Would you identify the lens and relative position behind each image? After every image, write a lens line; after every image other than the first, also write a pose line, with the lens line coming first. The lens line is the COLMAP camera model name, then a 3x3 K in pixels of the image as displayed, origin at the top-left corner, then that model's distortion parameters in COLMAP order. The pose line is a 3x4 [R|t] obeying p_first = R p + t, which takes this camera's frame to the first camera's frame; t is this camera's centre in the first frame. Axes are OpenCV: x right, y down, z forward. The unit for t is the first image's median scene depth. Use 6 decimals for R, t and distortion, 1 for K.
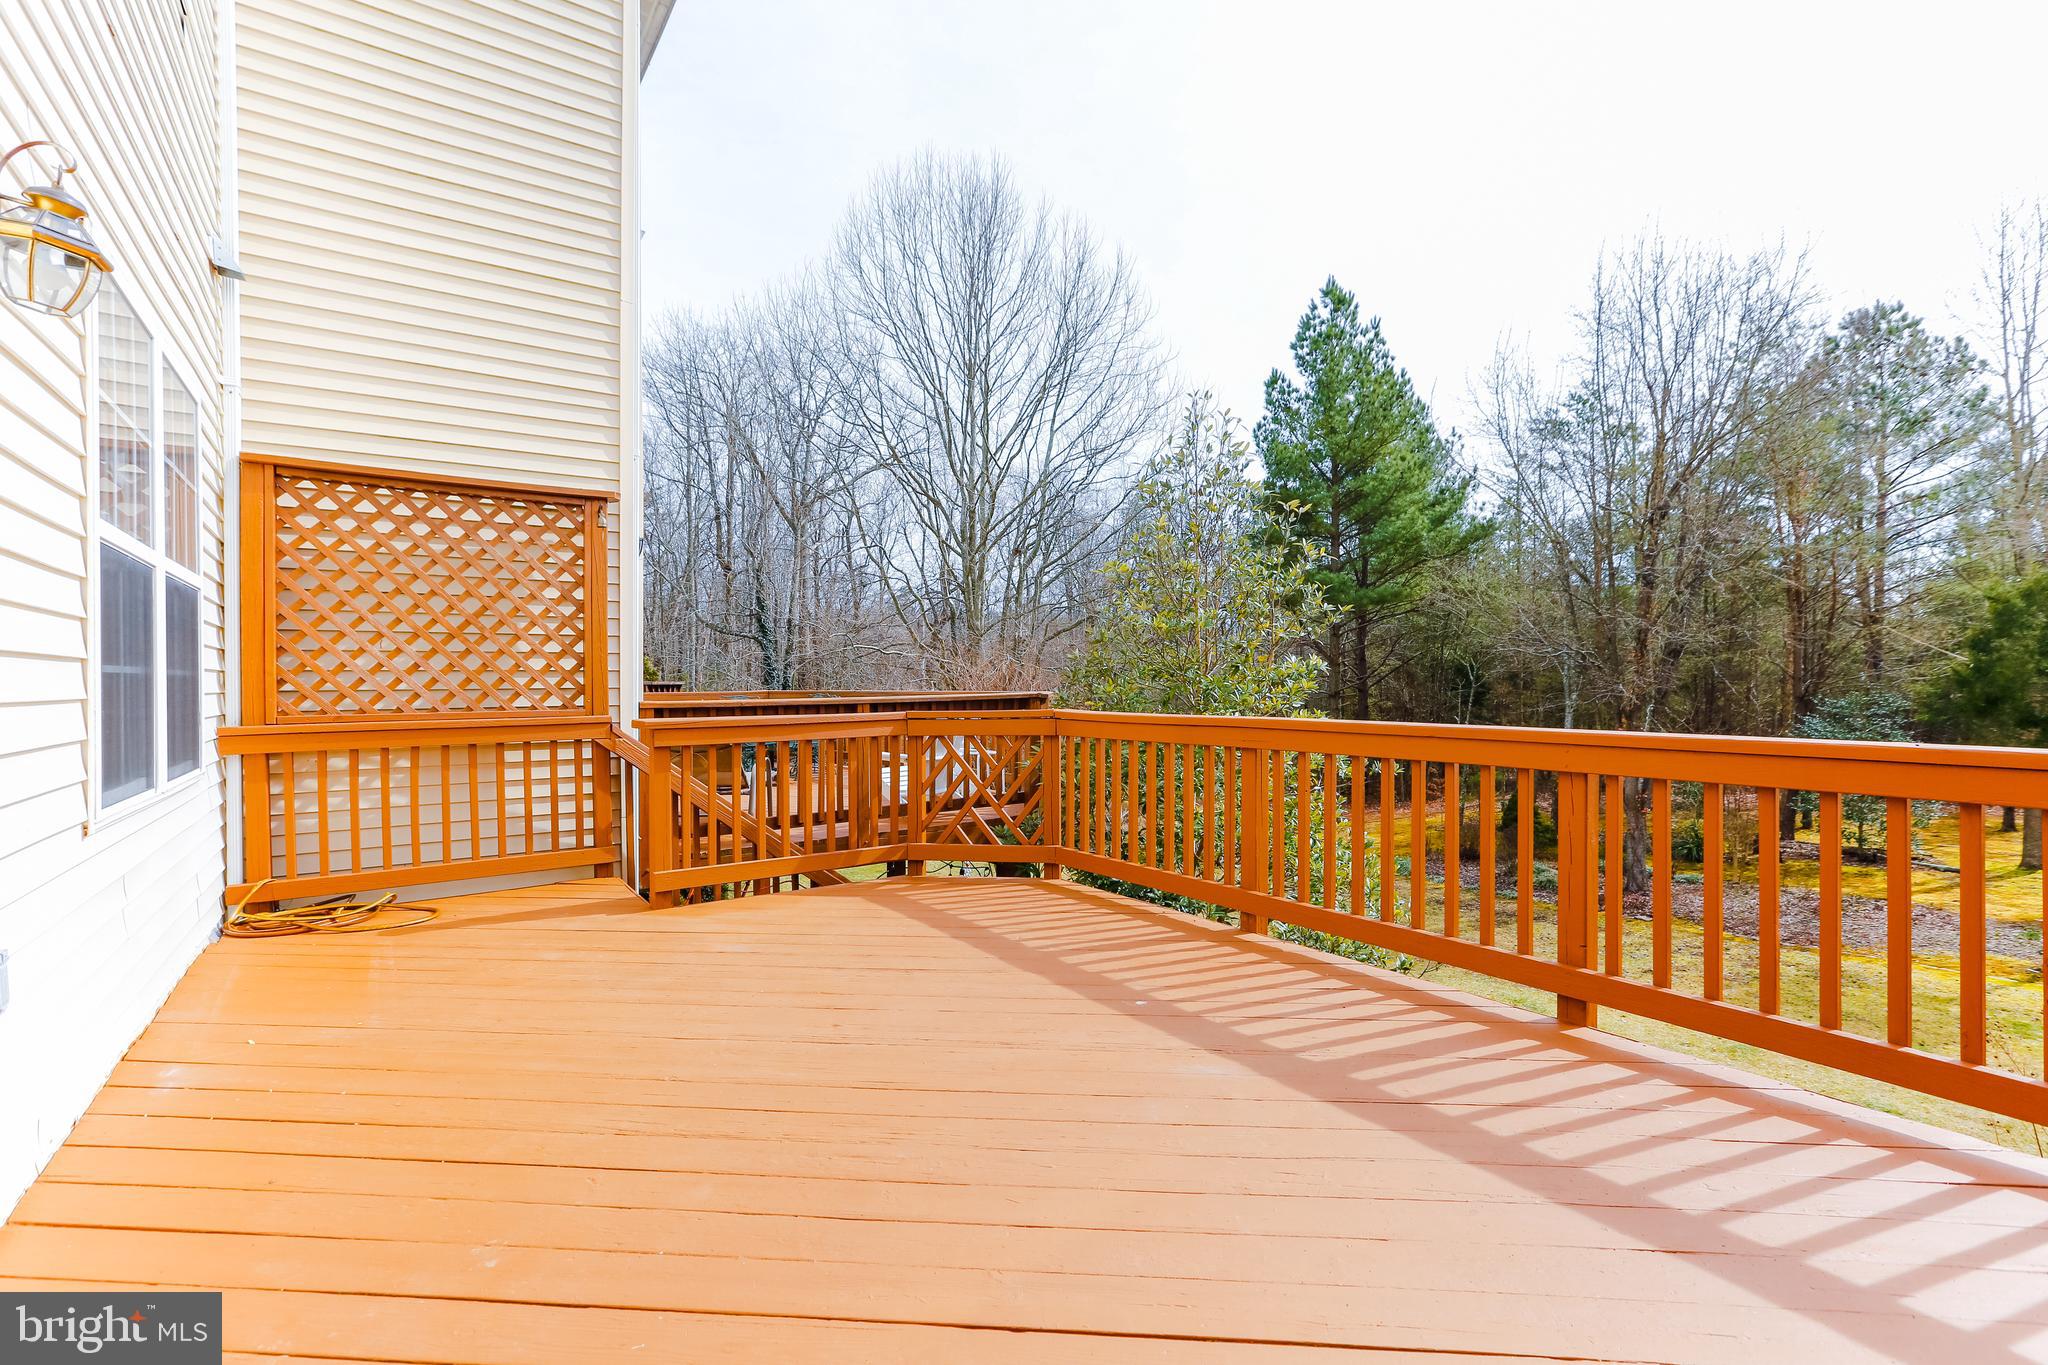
lens RADIAL K [[922.5, 0, 1014.6], [0, 922.5, 676.9], [0, 0, 1]] dist [-0.022527, 0.010309]
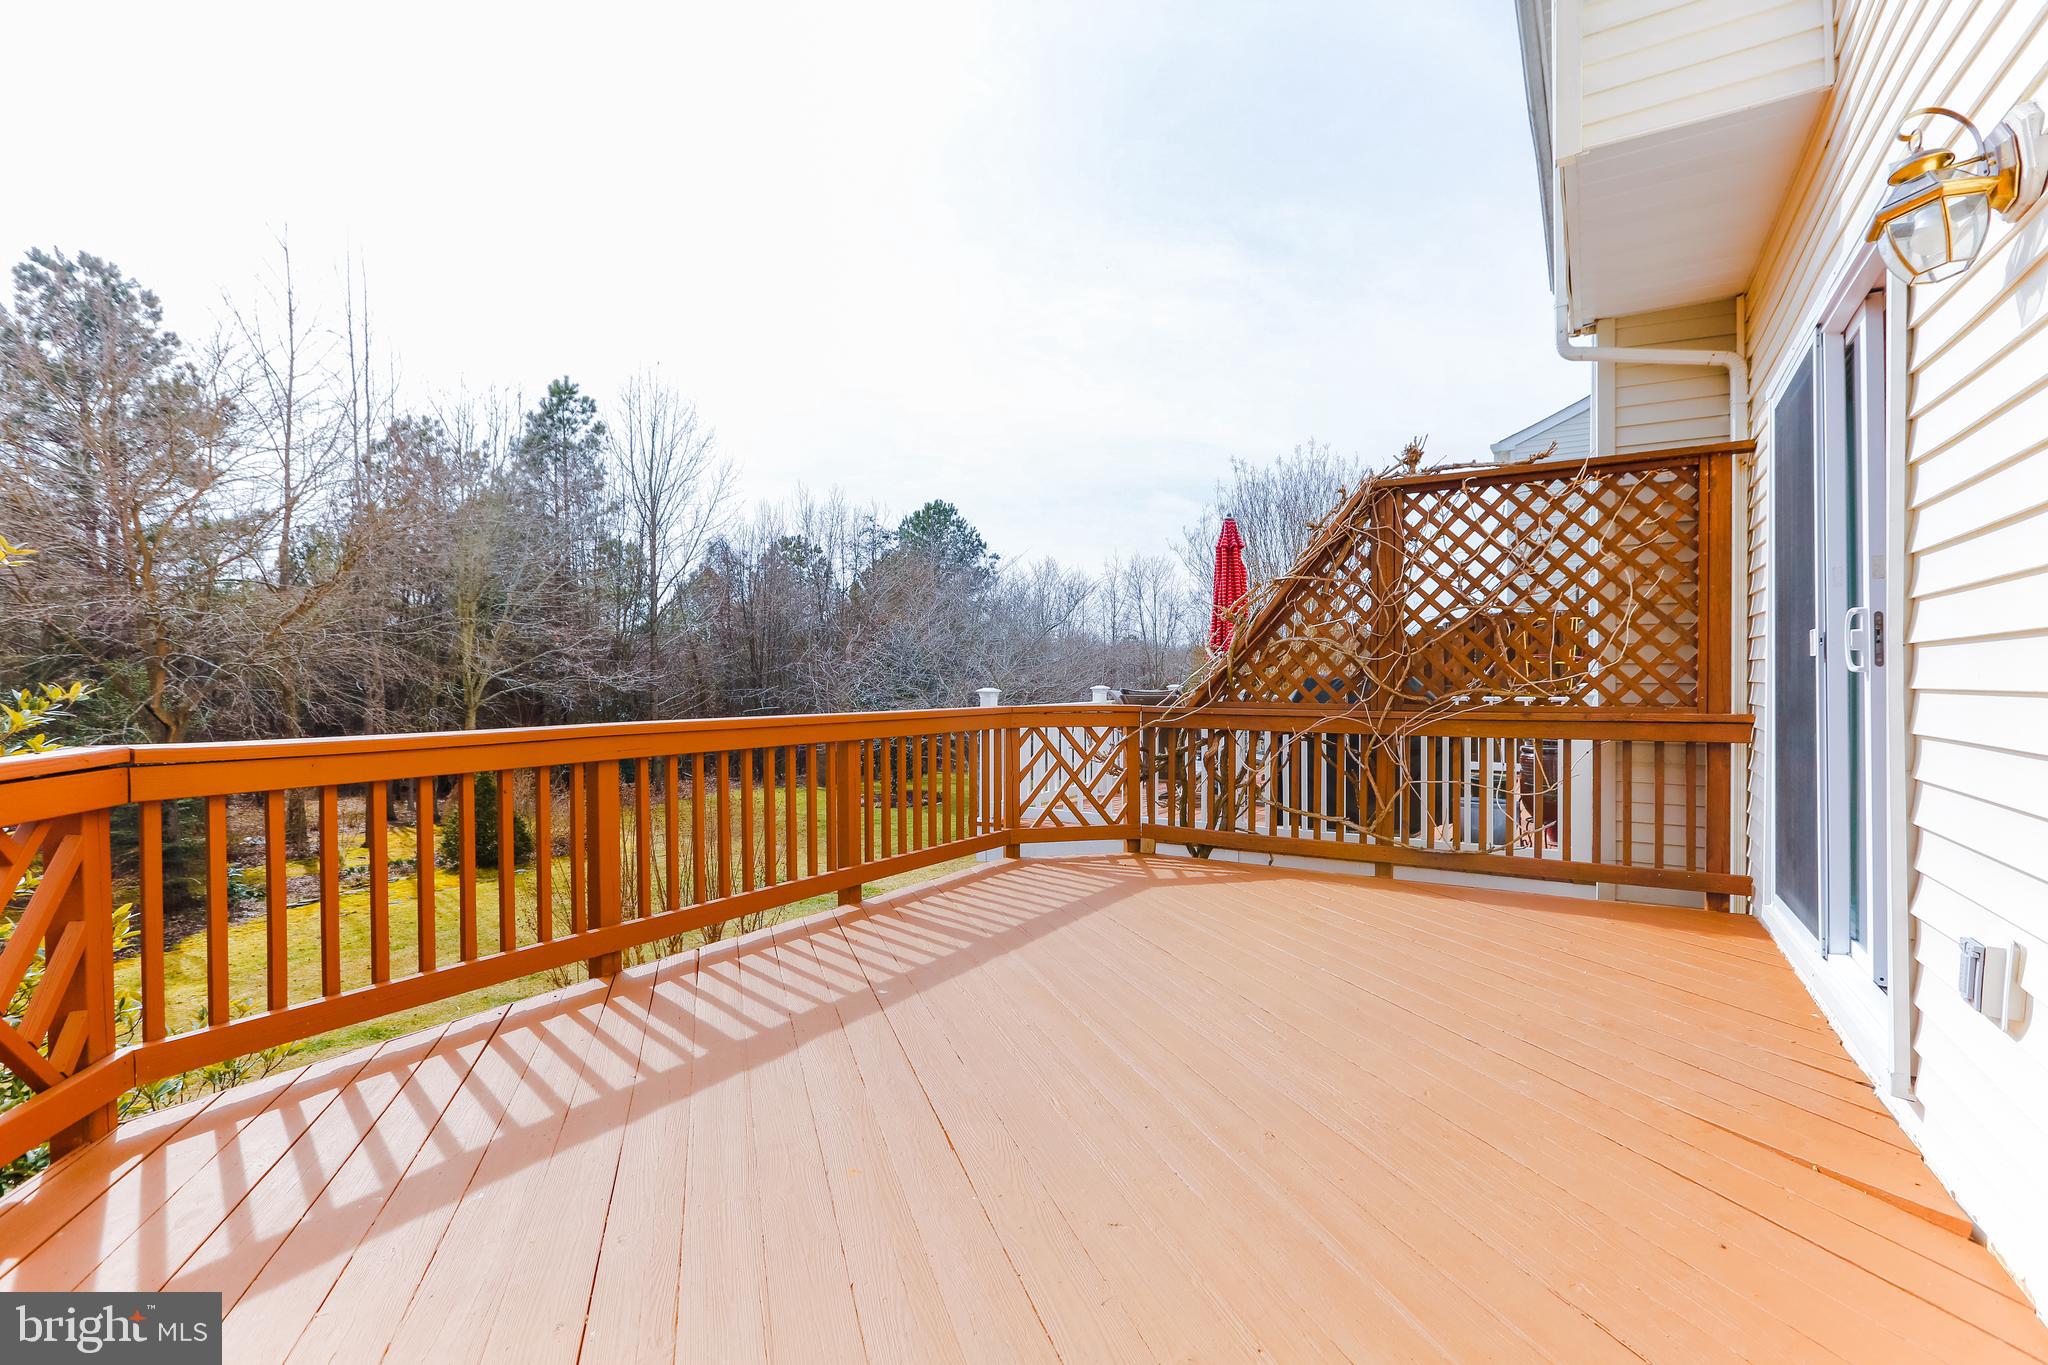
lens RADIAL K [[957.8, 0, 1024.0], [0, 957.8, 682.5], [0, 0, 1]] dist [-0.015471, 0.019113]
pose [[-0.384026, -0.012487, 0.923238, -0.768187], [0.001694, 0.999897, 0.014229, -0.013332], [-0.923321, 0.007028, -0.383966, 1.042240]]
